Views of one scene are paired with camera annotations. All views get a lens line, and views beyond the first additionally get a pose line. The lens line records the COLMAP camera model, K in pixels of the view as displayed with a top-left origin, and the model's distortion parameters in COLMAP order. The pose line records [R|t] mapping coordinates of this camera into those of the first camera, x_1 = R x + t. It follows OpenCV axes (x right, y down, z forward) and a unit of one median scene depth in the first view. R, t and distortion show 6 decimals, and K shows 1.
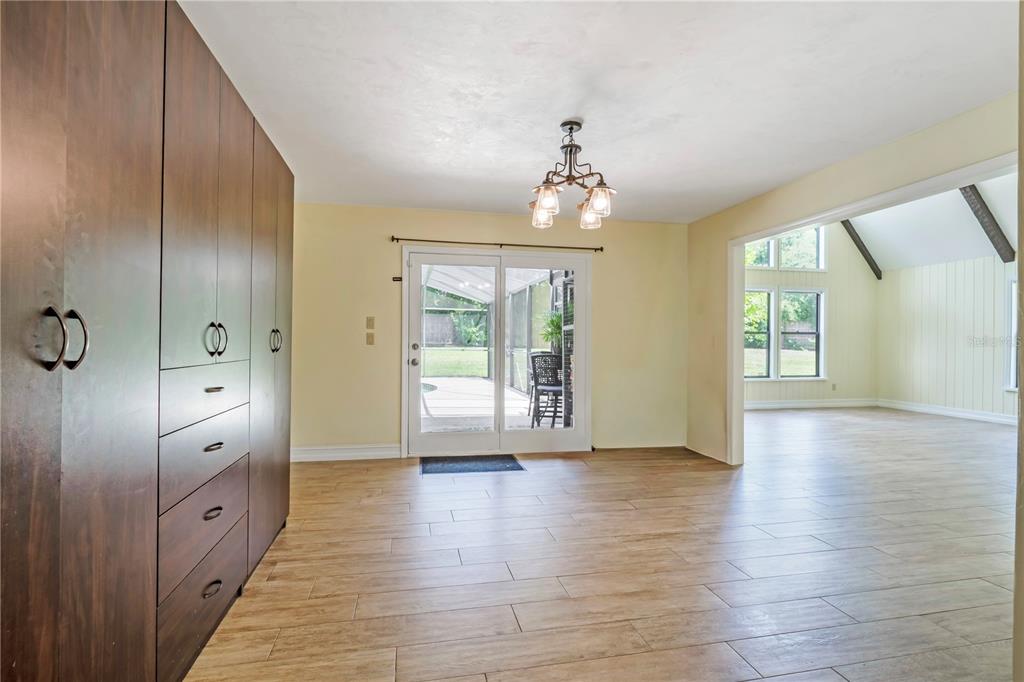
lens RADIAL K [[476.3, 0, 507.9], [0, 476.3, 341.5], [0, 0, 1]] dist [-0.001009, -0.000912]
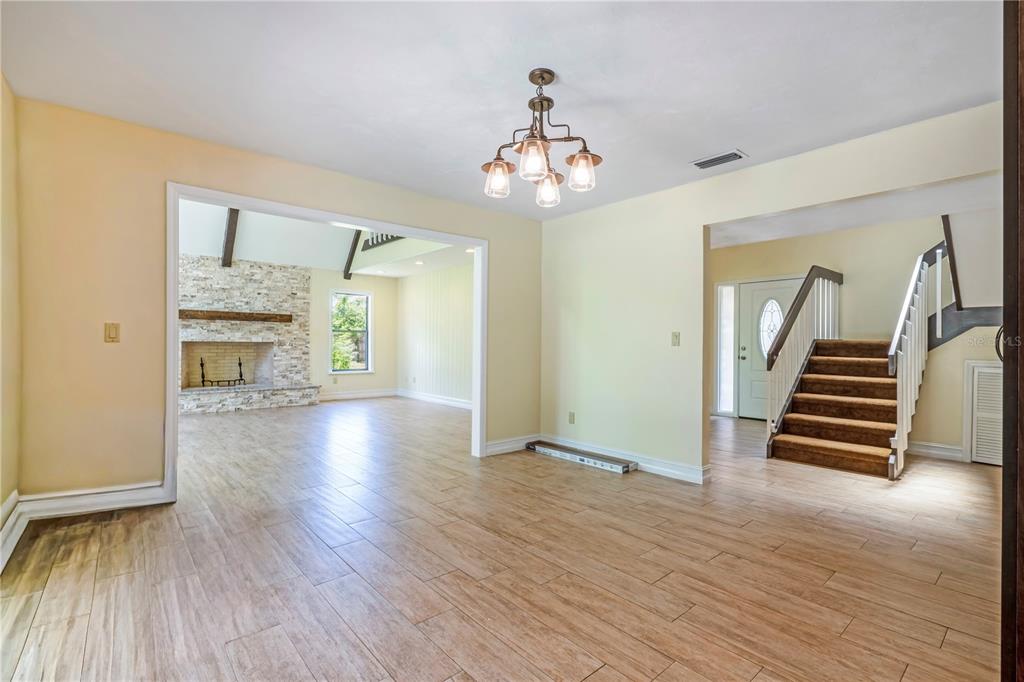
lens RADIAL K [[476.3, 0, 513.0], [0, 476.3, 345.8], [0, 0, 1]] dist [-0.001009, -0.000912]
pose [[-0.485773, -0.018224, 0.873895, -0.746695], [-0.016444, 0.999796, 0.011708, -0.004580], [-0.873930, -0.008682, -0.485974, 1.879768]]
